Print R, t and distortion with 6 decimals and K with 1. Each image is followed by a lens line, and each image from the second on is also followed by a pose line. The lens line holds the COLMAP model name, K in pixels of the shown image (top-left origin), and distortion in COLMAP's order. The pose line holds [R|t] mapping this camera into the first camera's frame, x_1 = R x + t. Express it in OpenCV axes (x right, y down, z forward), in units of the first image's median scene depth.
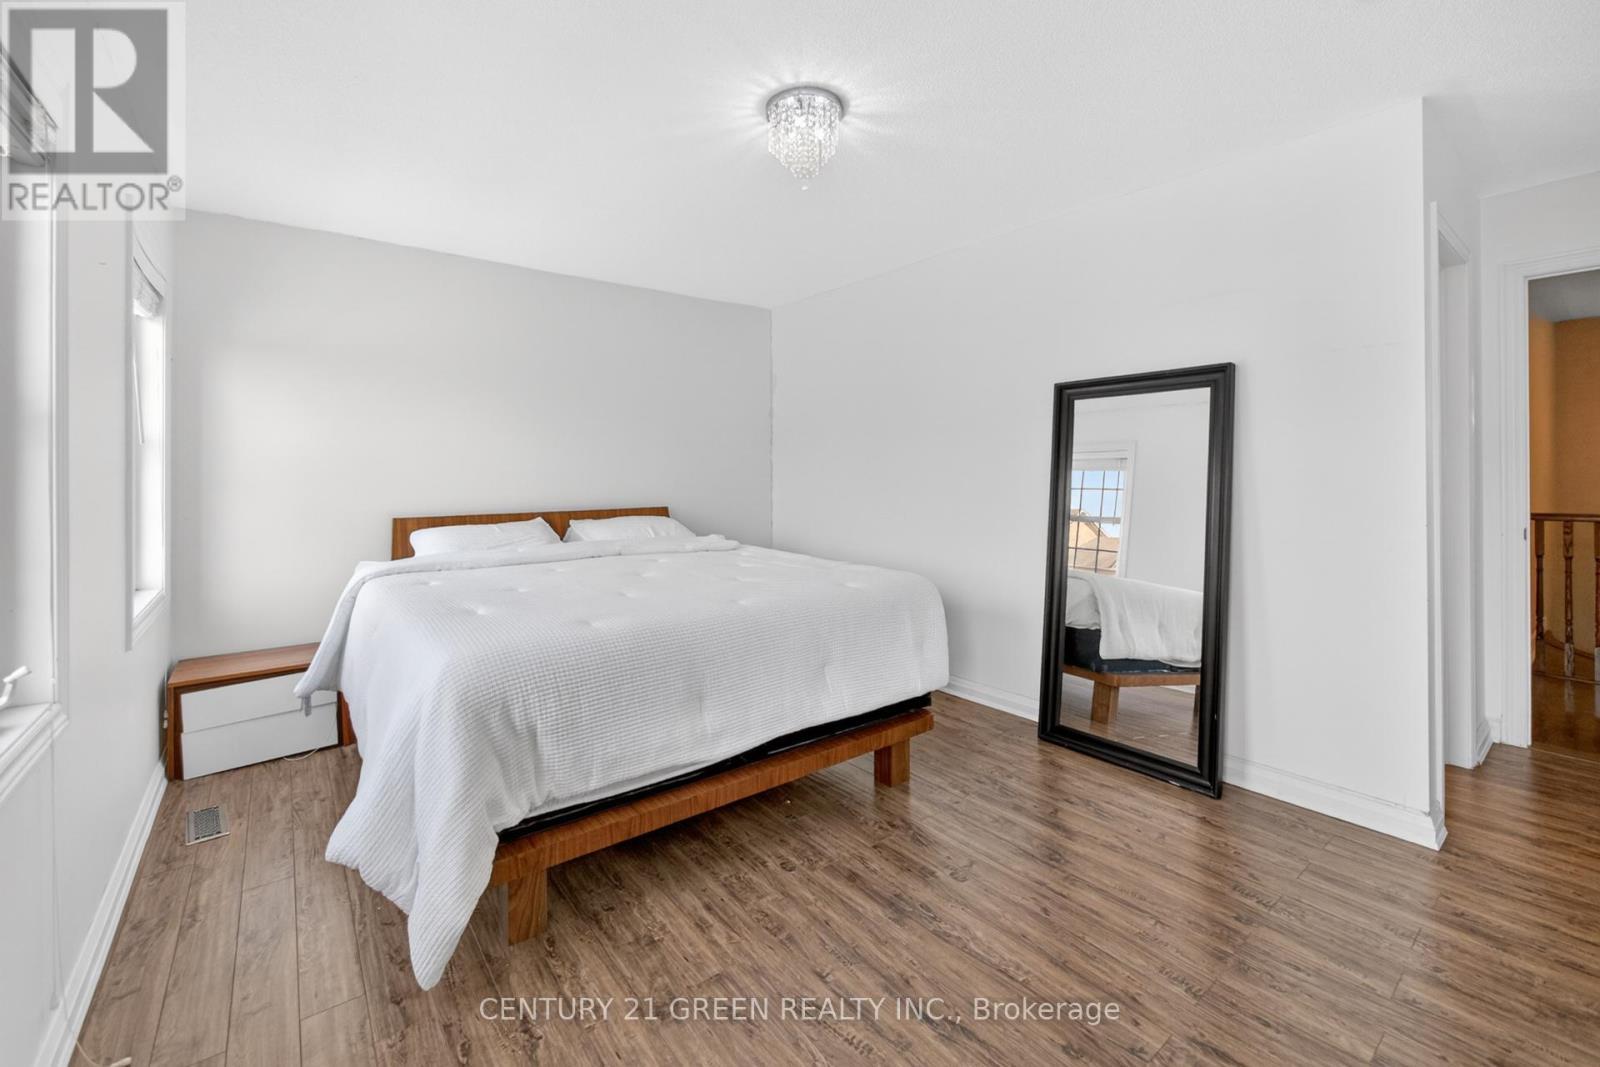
lens RADIAL K [[654.8, 0, 784.1], [0, 654.8, 472.0], [0, 0, 1]] dist [-0.001055, 0.000922]
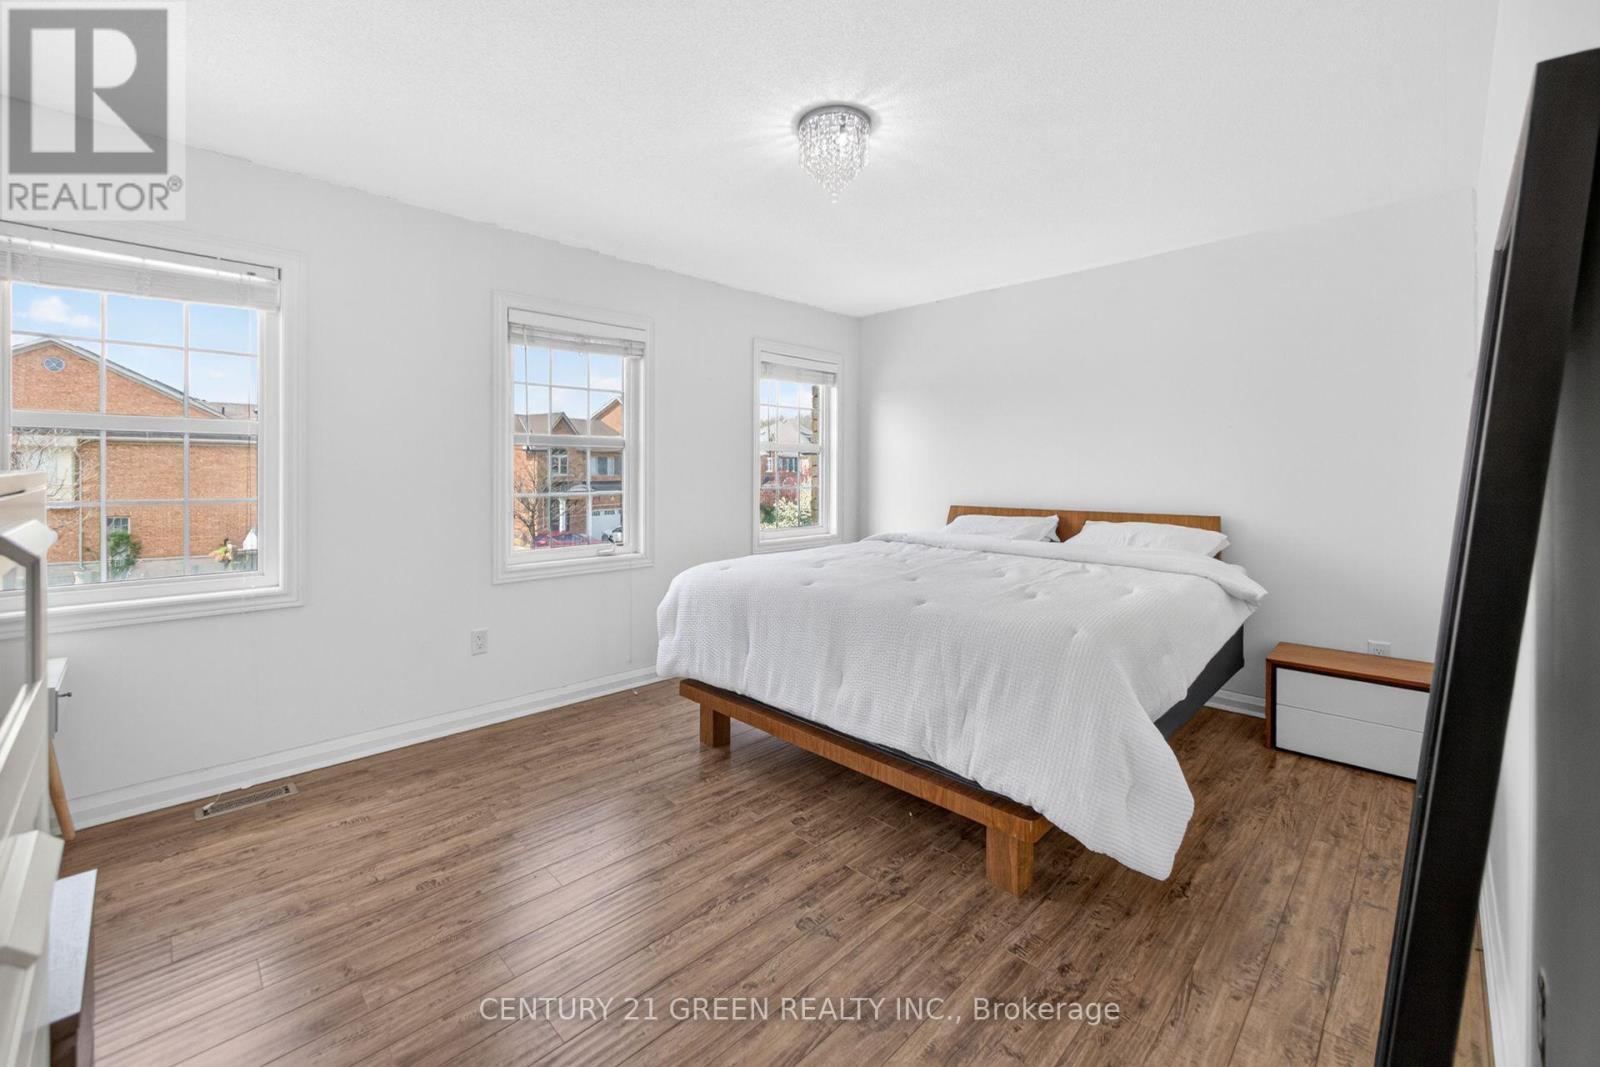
lens RADIAL K [[654.8, 0, 790.5], [0, 654.8, 473.4], [0, 0, 1]] dist [-0.001055, 0.000922]
pose [[0.129102, 0.004185, -0.991623, 1.166139], [-0.002732, 0.999989, 0.003864, -0.000446], [0.991628, 0.002210, 0.129112, 0.874496]]
